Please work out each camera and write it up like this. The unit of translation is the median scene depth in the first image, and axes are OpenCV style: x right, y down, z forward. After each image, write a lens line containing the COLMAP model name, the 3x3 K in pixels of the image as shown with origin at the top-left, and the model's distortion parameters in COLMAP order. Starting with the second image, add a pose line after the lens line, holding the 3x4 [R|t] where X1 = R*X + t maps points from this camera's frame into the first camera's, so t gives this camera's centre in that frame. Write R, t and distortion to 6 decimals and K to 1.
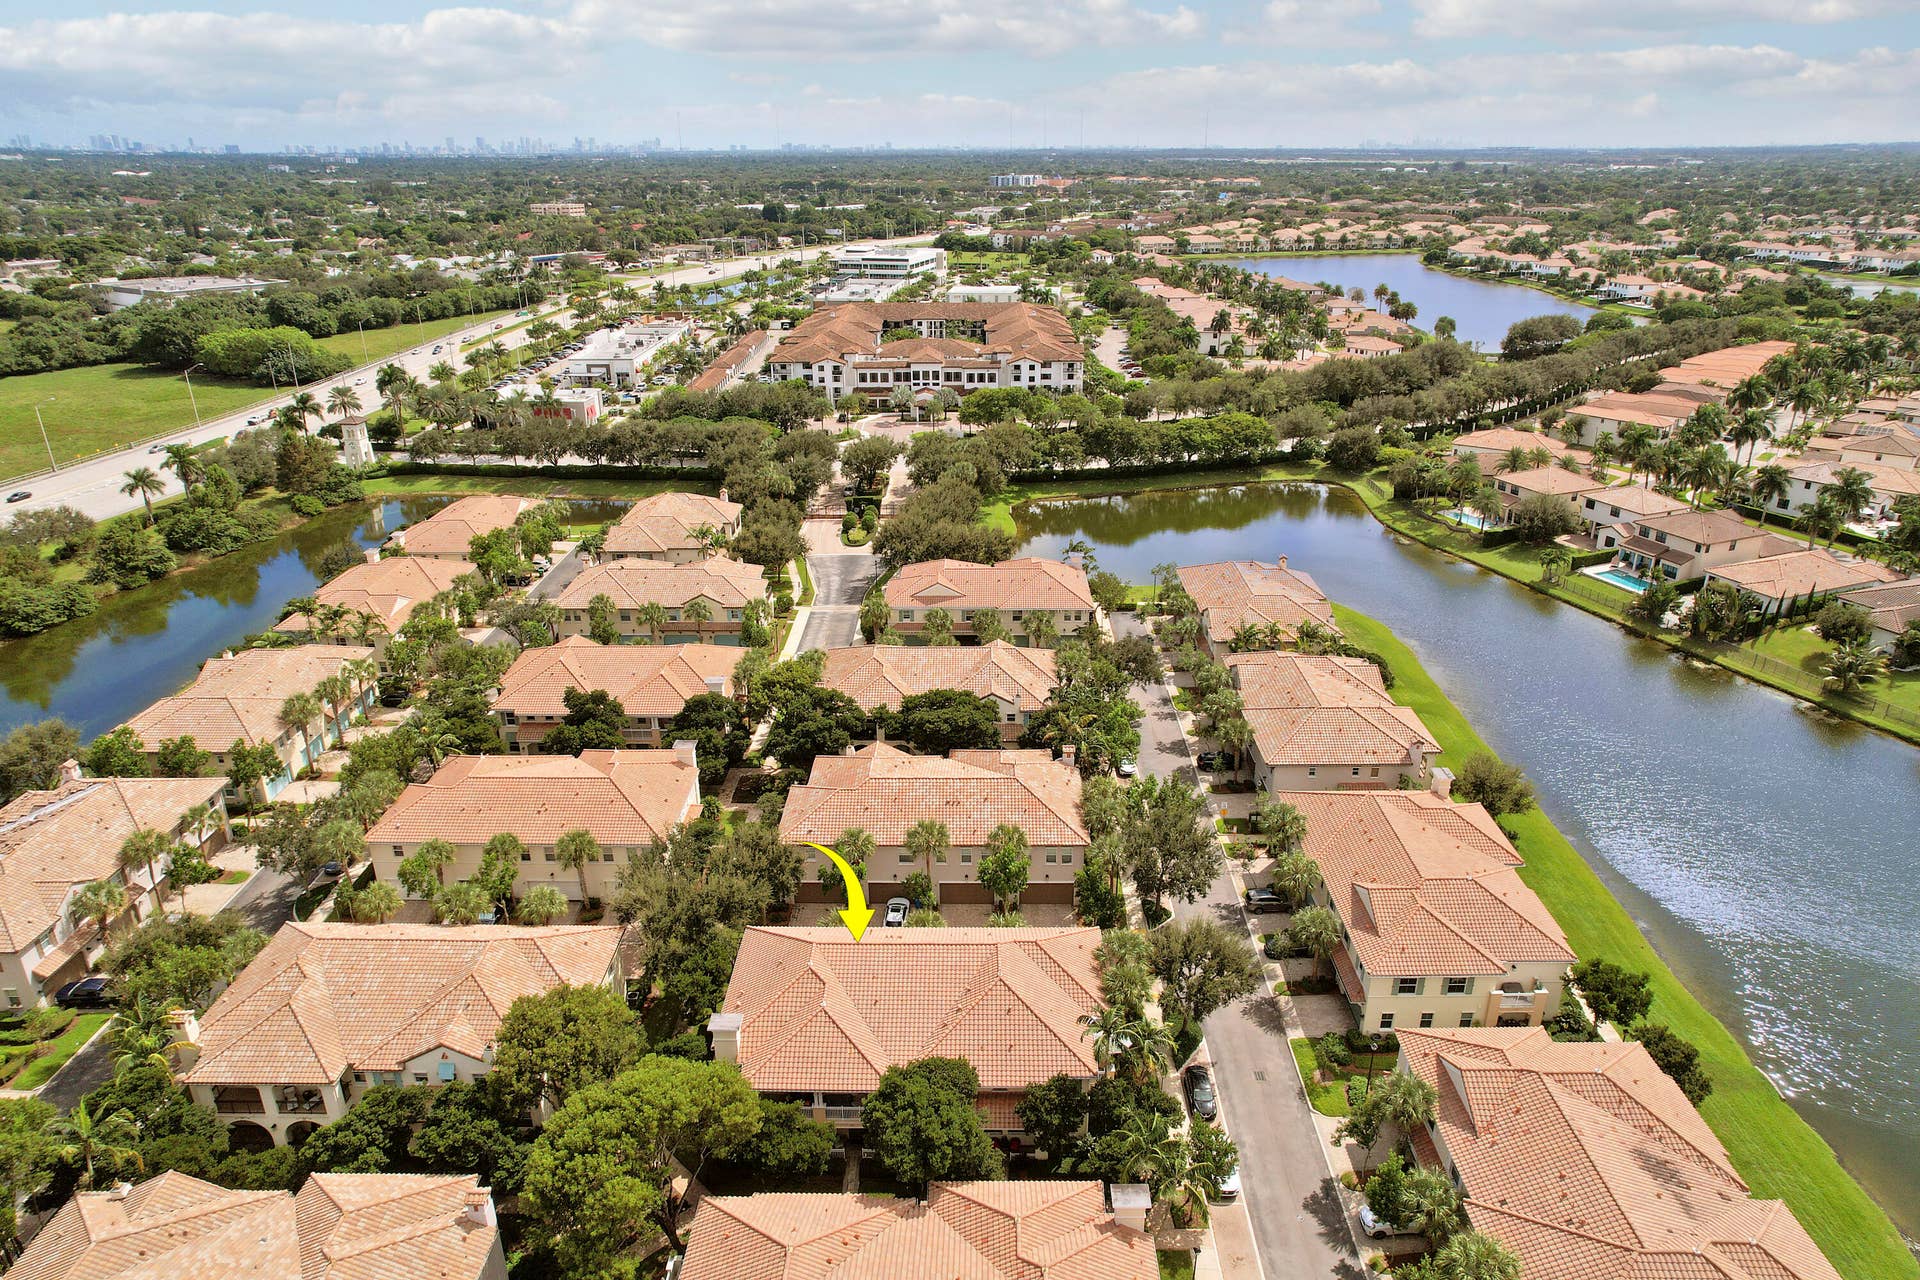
lens RADIAL K [[1186.6, 0, 968.1], [0, 1186.6, 648.5], [0, 0, 1]] dist [-0.089813, 0.068805]
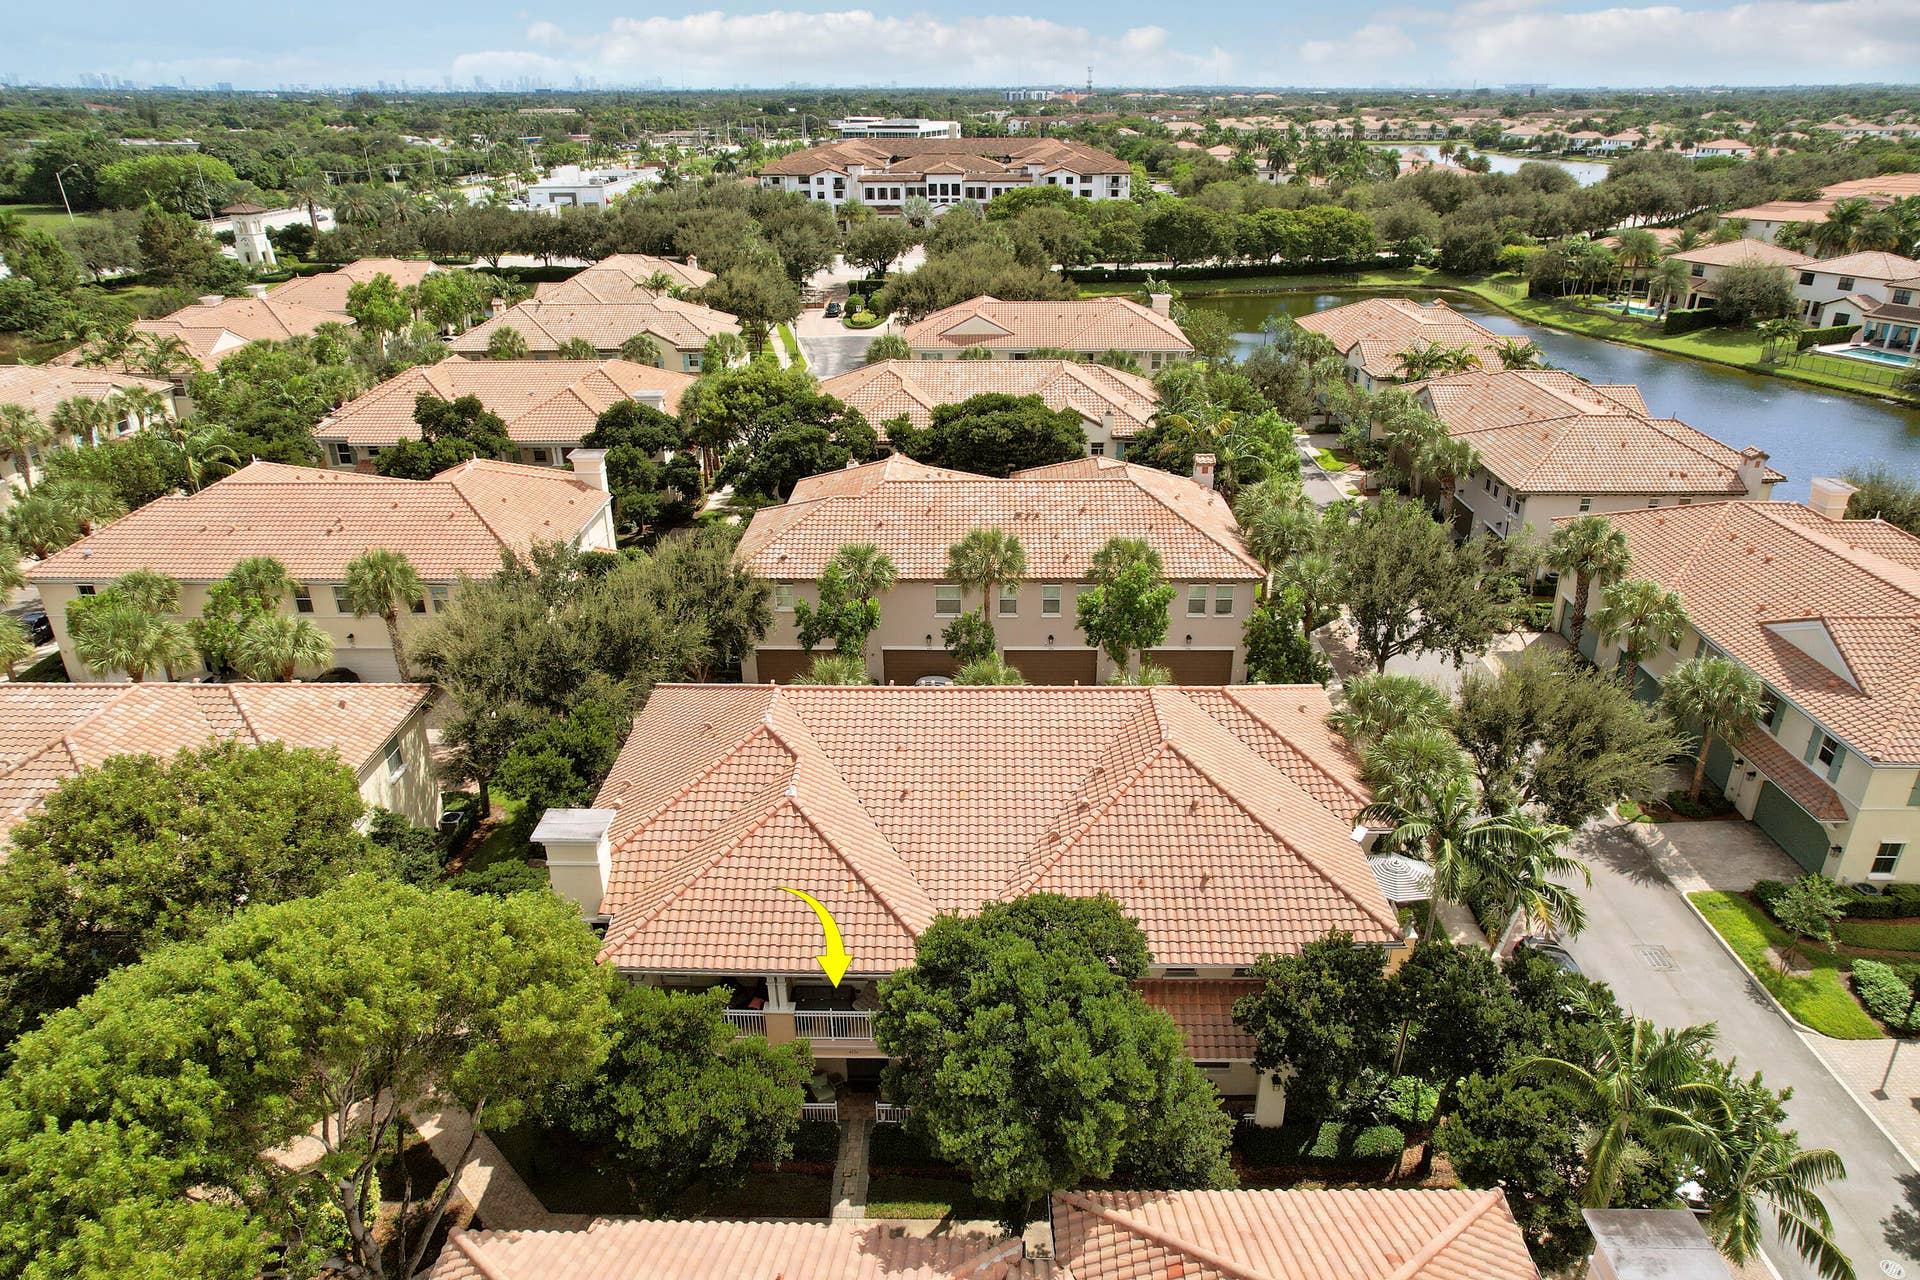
lens RADIAL K [[1186.6, 0, 968.1], [0, 1186.6, 648.5], [0, 0, 1]] dist [-0.089813, 0.068805]
pose [[0.999985, 0.004179, -0.003571, -0.023058], [-0.004024, 0.999089, 0.042474, 0.100037], [0.003745, -0.042459, 0.999091, 0.238465]]
